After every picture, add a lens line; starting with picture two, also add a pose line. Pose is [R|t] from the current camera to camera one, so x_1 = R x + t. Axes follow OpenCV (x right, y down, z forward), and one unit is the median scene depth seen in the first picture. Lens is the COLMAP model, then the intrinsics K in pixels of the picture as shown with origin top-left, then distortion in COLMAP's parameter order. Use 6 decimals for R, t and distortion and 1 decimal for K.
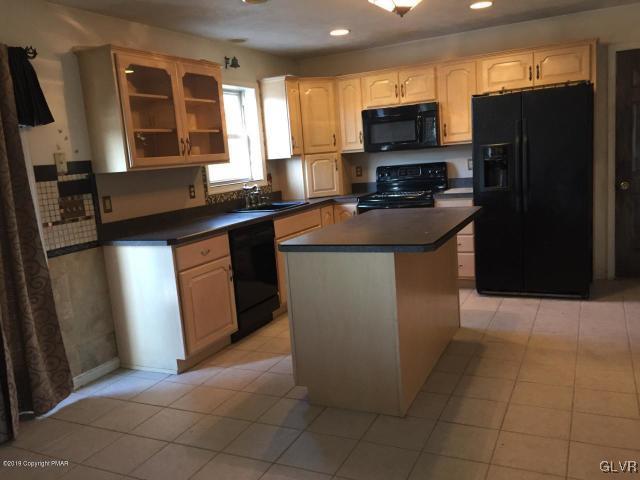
lens RADIAL K [[545.9, 0, 322.6], [0, 545.9, 241.9], [0, 0, 1]] dist [0.054640, -0.026025]
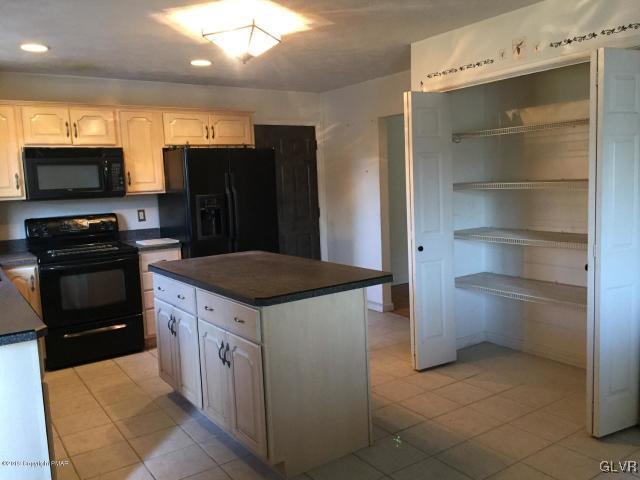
lens RADIAL K [[545.9, 0, 321.6], [0, 545.9, 235.0], [0, 0, 1]] dist [0.054640, -0.026025]
pose [[0.491097, -0.030973, 0.870554, -0.431927], [0.142602, 0.988744, -0.045266, -0.021227], [-0.859354, 0.146373, 0.489986, 0.281250]]
